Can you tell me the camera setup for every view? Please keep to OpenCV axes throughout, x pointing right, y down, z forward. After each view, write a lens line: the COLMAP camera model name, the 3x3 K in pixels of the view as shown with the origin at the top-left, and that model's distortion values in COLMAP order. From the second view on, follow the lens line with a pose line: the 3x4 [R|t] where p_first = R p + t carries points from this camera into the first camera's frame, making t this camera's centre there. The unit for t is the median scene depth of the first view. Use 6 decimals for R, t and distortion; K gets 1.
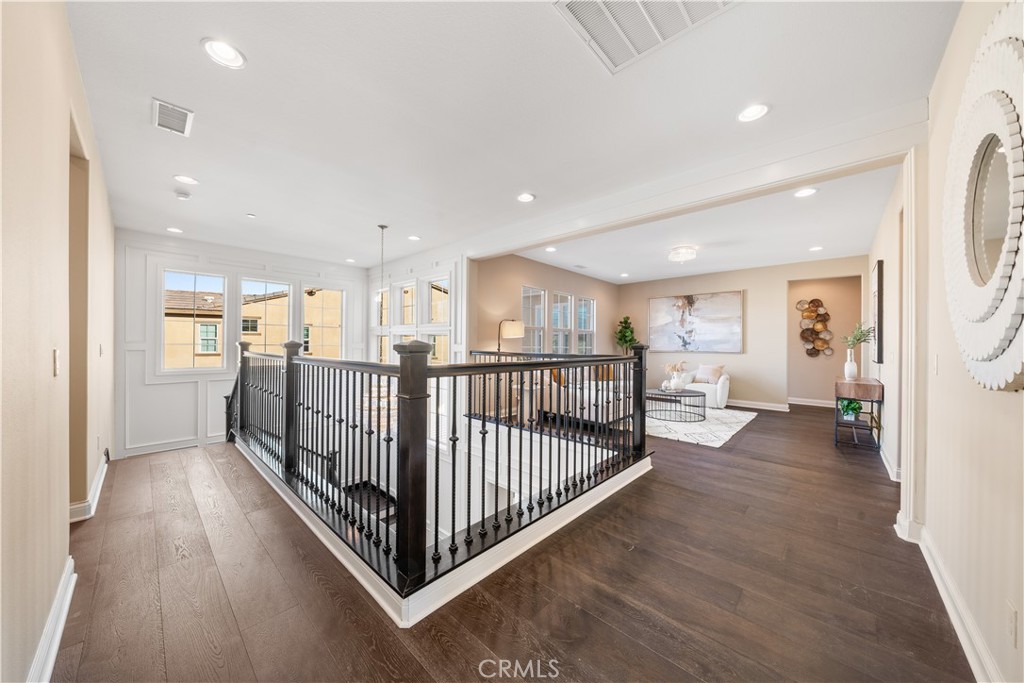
lens RADIAL K [[349.4, 0, 509.3], [0, 349.4, 338.4], [0, 0, 1]] dist [-0.001281, -0.000119]
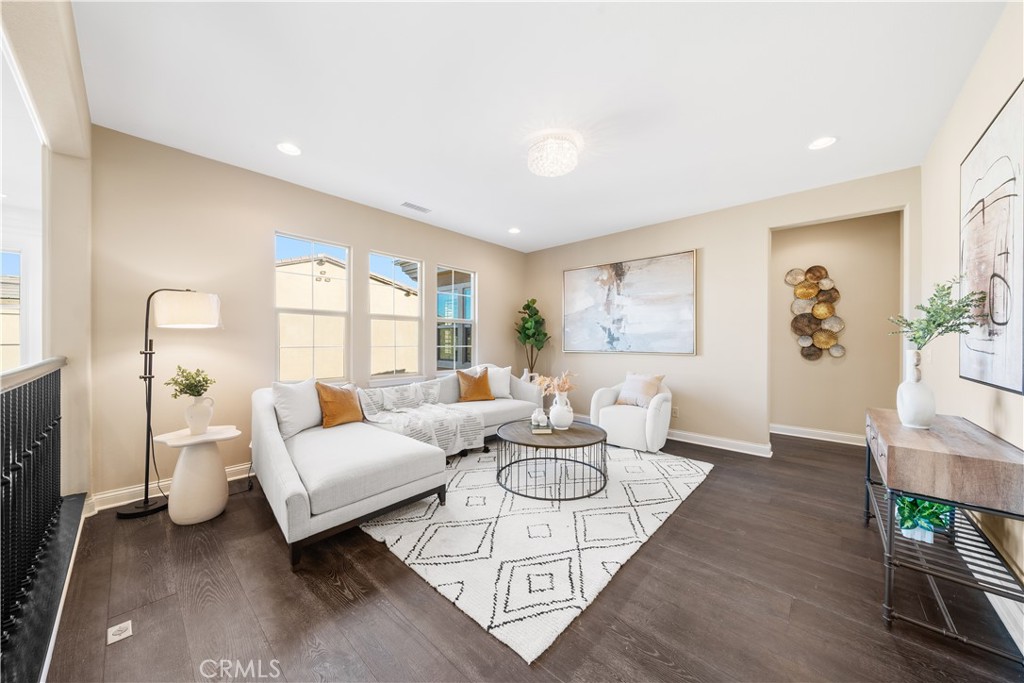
lens RADIAL K [[349.4, 0, 509.3], [0, 349.4, 338.4], [0, 0, 1]] dist [-0.001281, -0.000119]
pose [[0.999901, -0.004728, 0.013256, 0.330241], [0.004616, 0.999954, 0.008449, 0.007368], [-0.013295, -0.008387, 0.999876, 0.393426]]
